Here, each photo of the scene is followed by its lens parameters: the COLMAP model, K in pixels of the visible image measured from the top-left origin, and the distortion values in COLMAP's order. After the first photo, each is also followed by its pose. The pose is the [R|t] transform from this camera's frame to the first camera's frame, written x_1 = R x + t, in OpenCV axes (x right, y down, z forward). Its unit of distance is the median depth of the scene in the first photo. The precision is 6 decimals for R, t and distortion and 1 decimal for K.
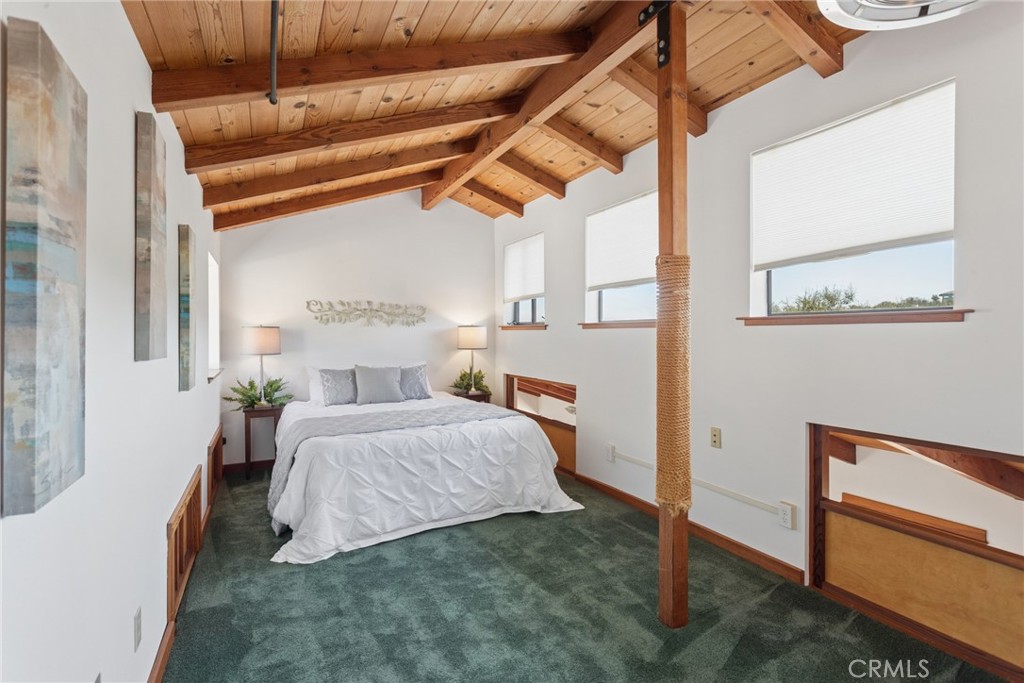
lens RADIAL K [[497.4, 0, 509.9], [0, 497.4, 336.3], [0, 0, 1]] dist [-0.009936, 0.002368]
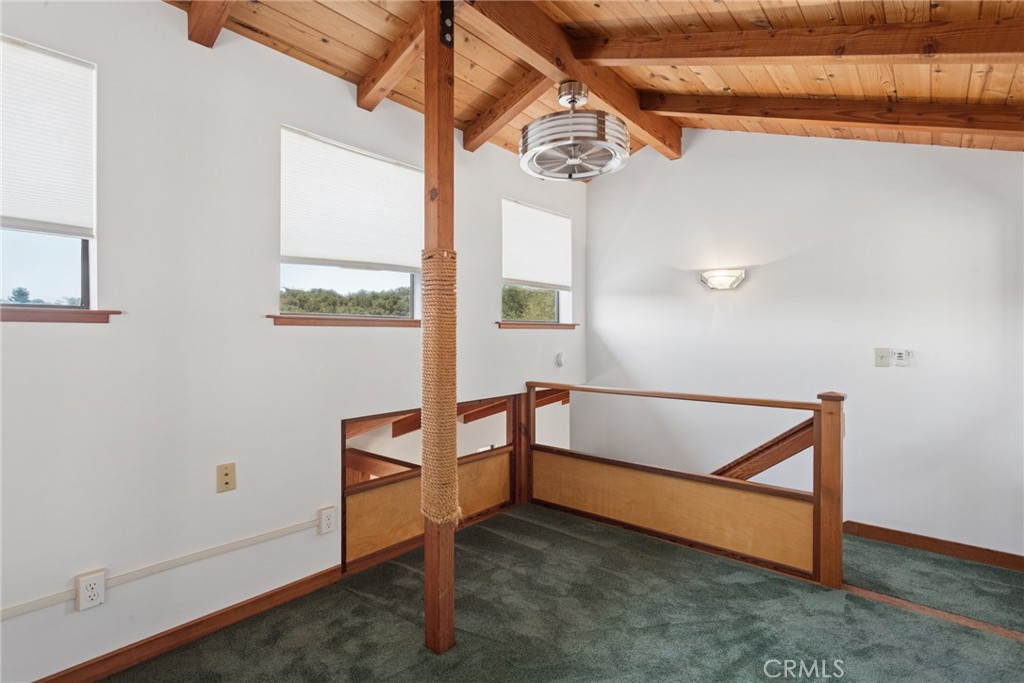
lens RADIAL K [[497.4, 0, 509.9], [0, 497.4, 336.3], [0, 0, 1]] dist [-0.009936, 0.002368]
pose [[-0.406472, -0.000005, 0.913663, -0.461675], [0.002983, 0.999995, 0.001332, -0.003184], [-0.913658, 0.003267, -0.406470, 0.999742]]
